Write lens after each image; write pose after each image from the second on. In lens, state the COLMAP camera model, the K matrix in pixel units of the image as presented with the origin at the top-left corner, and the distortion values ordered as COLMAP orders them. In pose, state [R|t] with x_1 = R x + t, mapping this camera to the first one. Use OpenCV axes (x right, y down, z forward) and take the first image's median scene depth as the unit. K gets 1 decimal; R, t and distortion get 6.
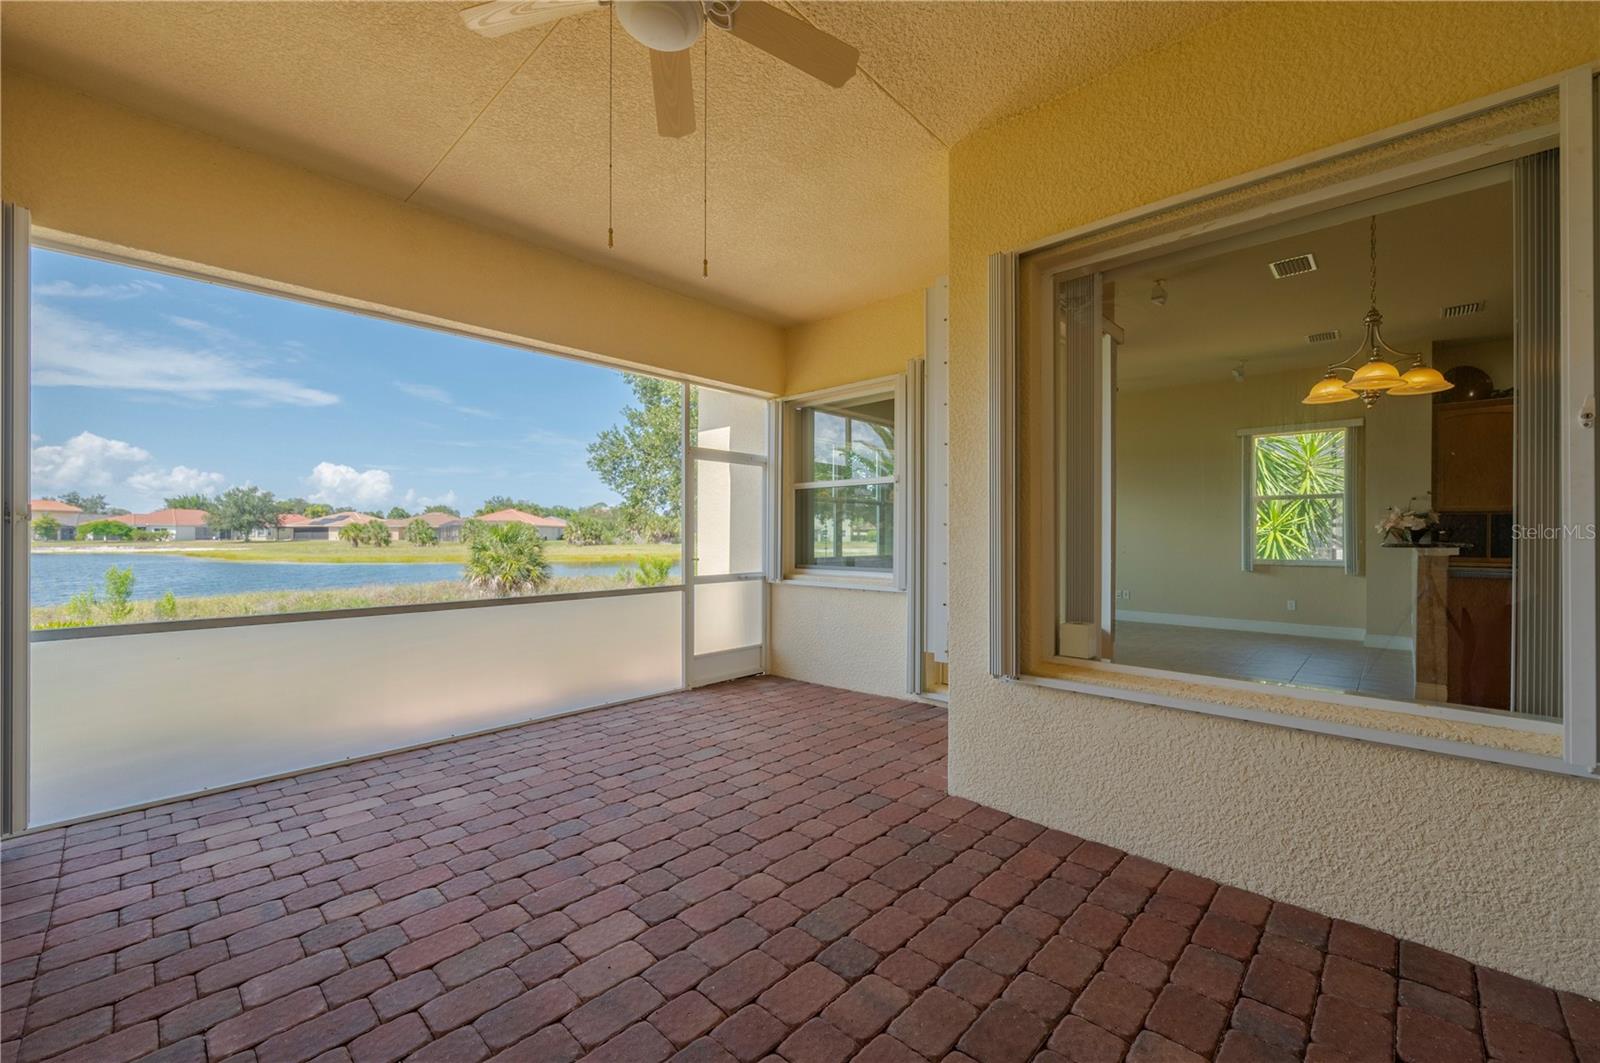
lens RADIAL K [[637.1, 0, 803.4], [0, 637.1, 528.3], [0, 0, 1]] dist [0.000599, -0.000439]
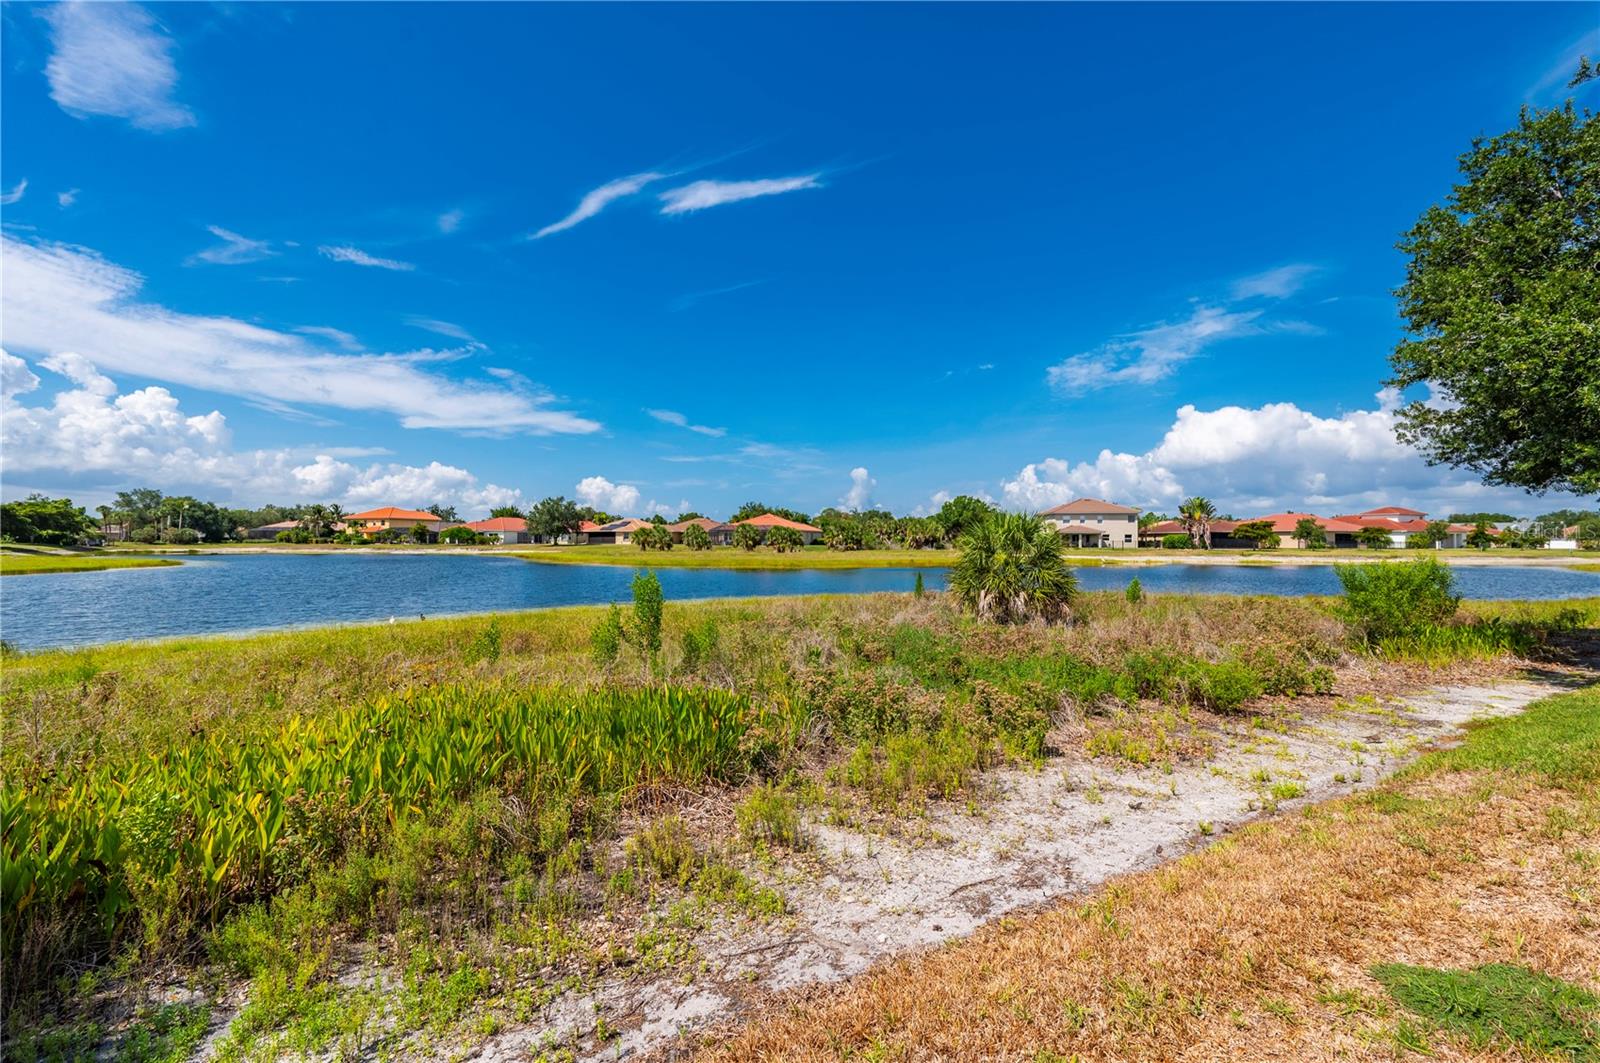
lens RADIAL K [[637.1, 0, 803.4], [0, 637.1, 528.3], [0, 0, 1]] dist [0.000599, -0.000439]
pose [[0.949217, -0.004108, -0.314594, -2.301584], [0.001136, 0.999953, -0.009630, 0.057945], [0.314619, 0.008784, 0.949177, 1.472703]]
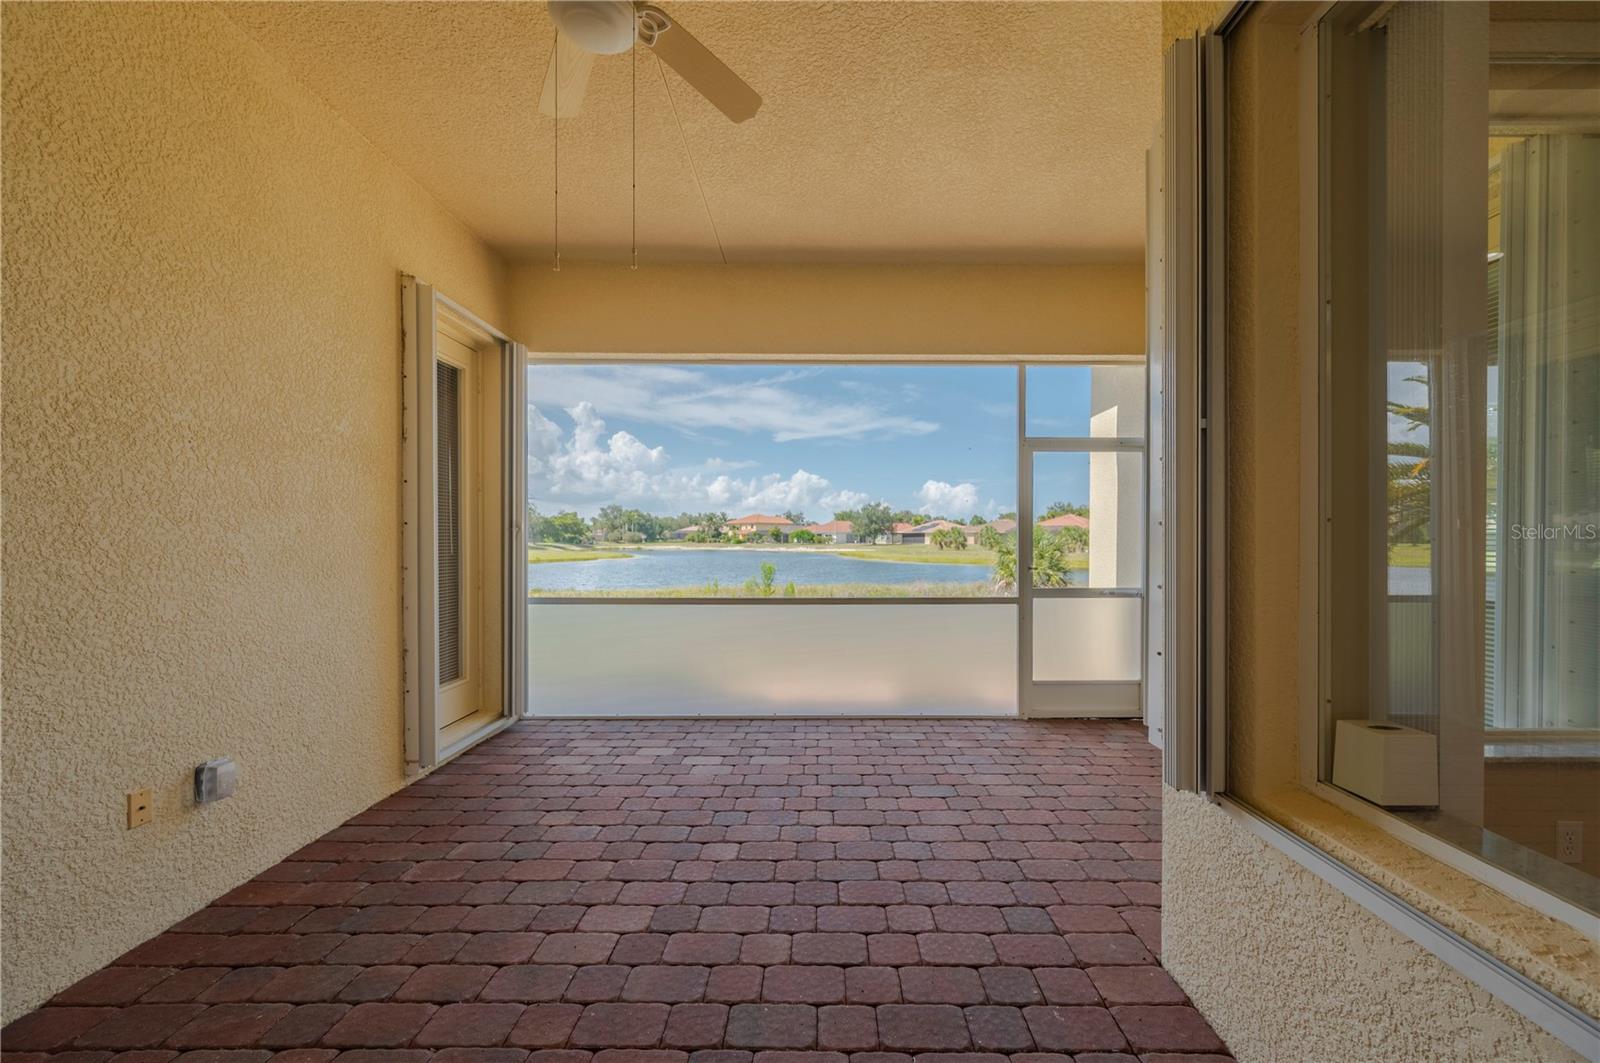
lens RADIAL K [[644.3, 0, 819.9], [0, 644.3, 539.2], [0, 0, 1]] dist [-0.000500, -0.000294]
pose [[0.687603, 0.000422, -0.726087, 0.269503], [0.006566, 0.999955, 0.006799, 0.000988], [0.726057, -0.009442, 0.687569, 0.200074]]
